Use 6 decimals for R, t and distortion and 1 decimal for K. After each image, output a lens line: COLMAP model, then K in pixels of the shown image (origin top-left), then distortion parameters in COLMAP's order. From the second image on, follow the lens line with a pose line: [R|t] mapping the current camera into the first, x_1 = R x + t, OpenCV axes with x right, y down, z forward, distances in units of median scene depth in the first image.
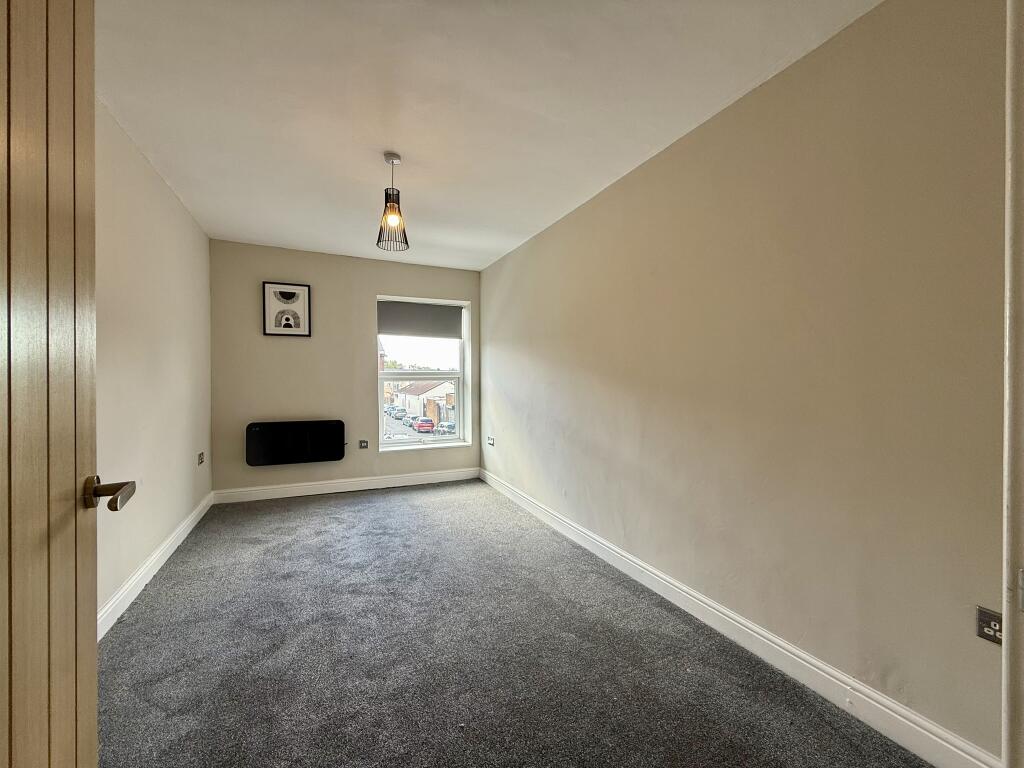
lens RADIAL K [[407.6, 0, 508.8], [0, 407.6, 384.6], [0, 0, 1]] dist [0.001366, 0.000244]
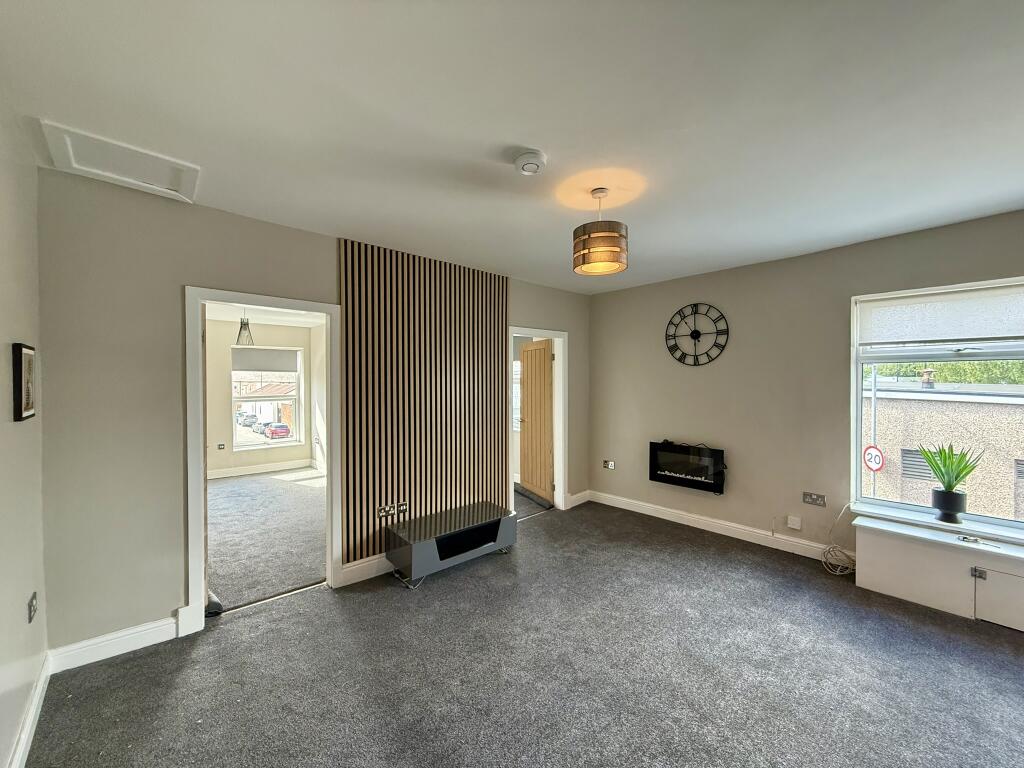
lens RADIAL K [[407.6, 0, 508.8], [0, 407.6, 384.6], [0, 0, 1]] dist [0.001366, 0.000244]
pose [[0.953373, -0.004874, 0.301756, 0.166390], [0.005139, 0.999987, -0.000084, -0.063553], [-0.301752, 0.001631, 0.953385, -0.628300]]
